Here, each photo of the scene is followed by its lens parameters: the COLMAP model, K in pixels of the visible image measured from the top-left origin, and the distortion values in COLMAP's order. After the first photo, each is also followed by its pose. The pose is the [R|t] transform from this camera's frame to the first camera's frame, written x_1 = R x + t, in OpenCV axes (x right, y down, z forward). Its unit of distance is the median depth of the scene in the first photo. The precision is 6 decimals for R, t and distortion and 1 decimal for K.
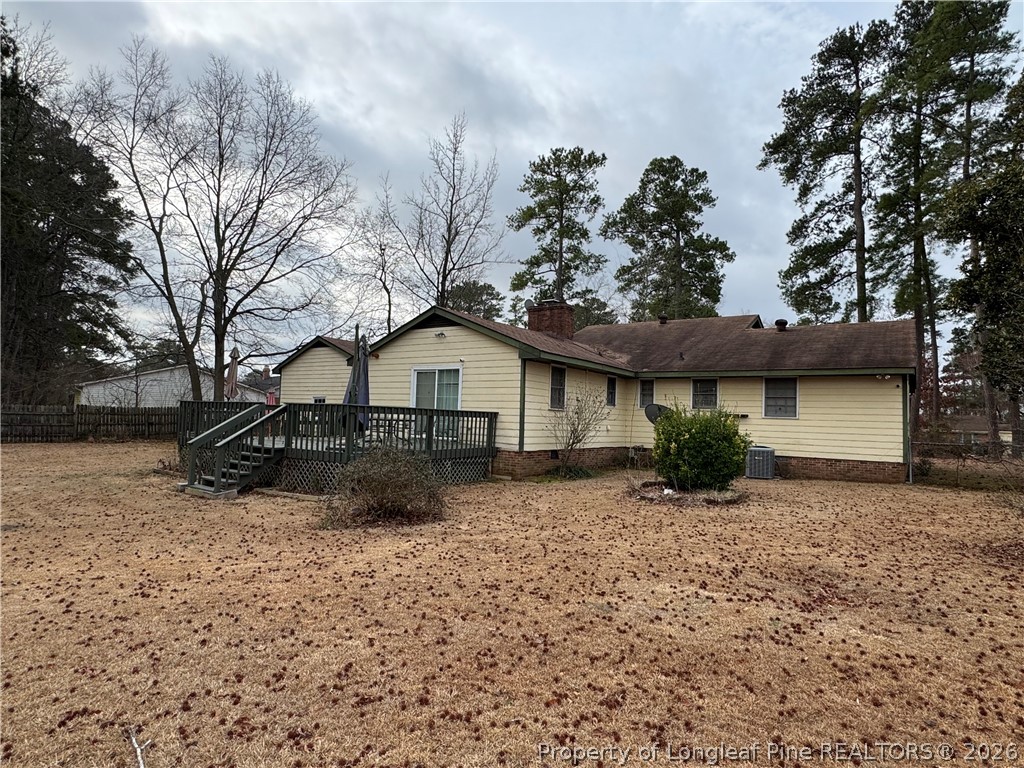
lens RADIAL K [[589.7, 0, 529.8], [0, 589.7, 376.5], [0, 0, 1]] dist [0.003597, 0.006942]
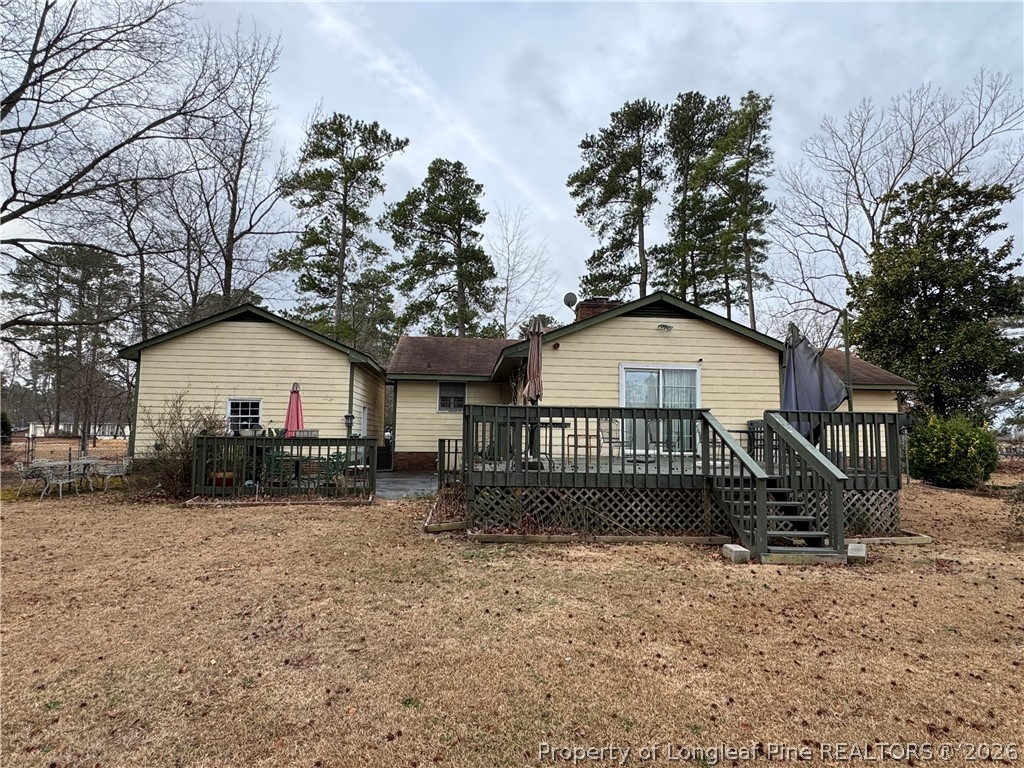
lens RADIAL K [[589.7, 0, 507.2], [0, 589.7, 364.8], [0, 0, 1]] dist [0.003597, 0.006942]
pose [[0.773346, 0.054476, 0.631639, -0.401886], [-0.034791, 0.998447, -0.043515, 0.012124], [-0.633029, 0.011677, 0.774040, 0.238827]]
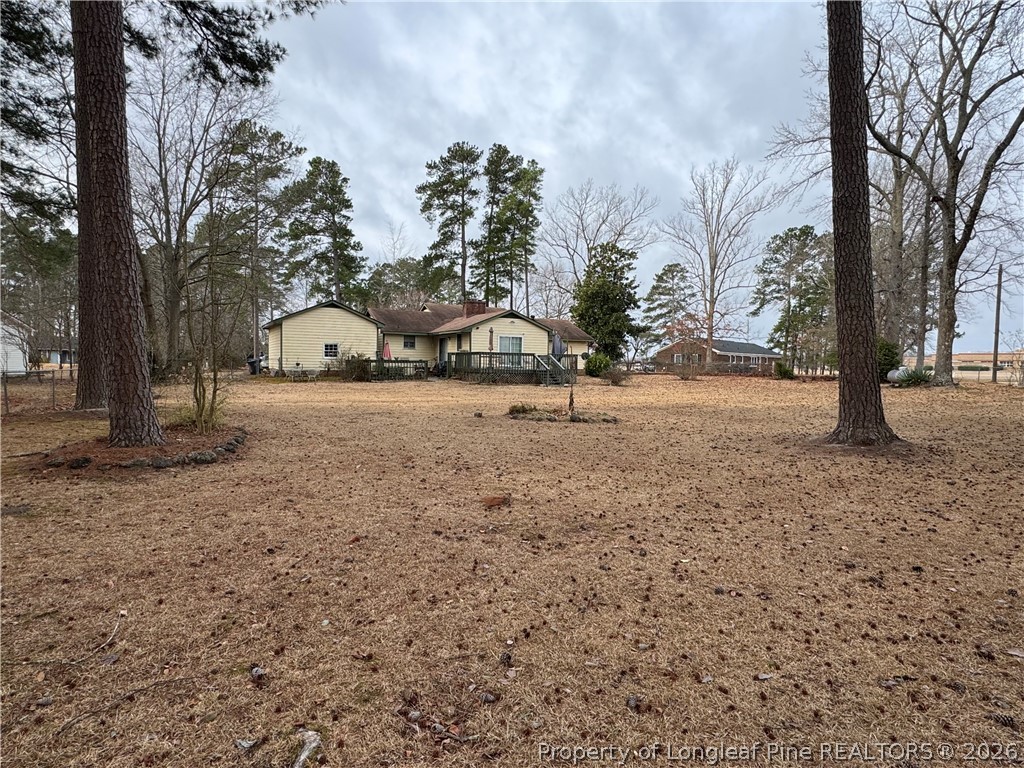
lens RADIAL K [[580.3, 0, 510.0], [0, 580.3, 387.4], [0, 0, 1]] dist [0.000071, -0.000130]
pose [[0.455572, -0.059804, 0.888188, -1.049822], [-0.065705, 0.992760, 0.100547, -0.020693], [-0.887771, -0.104164, 0.448344, -0.019581]]
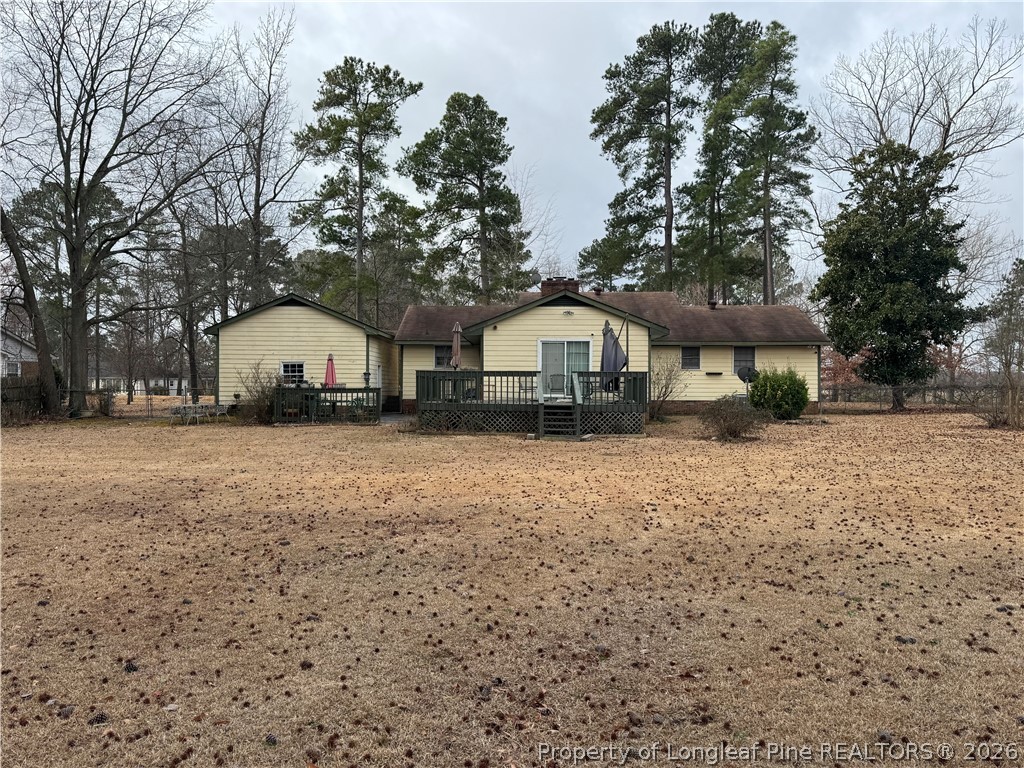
lens RADIAL K [[804.3, 0, 516.7], [0, 804.3, 381.7], [0, 0, 1]] dist [0.086303, -0.012008]
pose [[0.832584, -0.025354, 0.553318, -0.563216], [-0.017340, 0.997269, 0.071788, -0.022005], [-0.553627, -0.069364, 0.829871, -0.167580]]
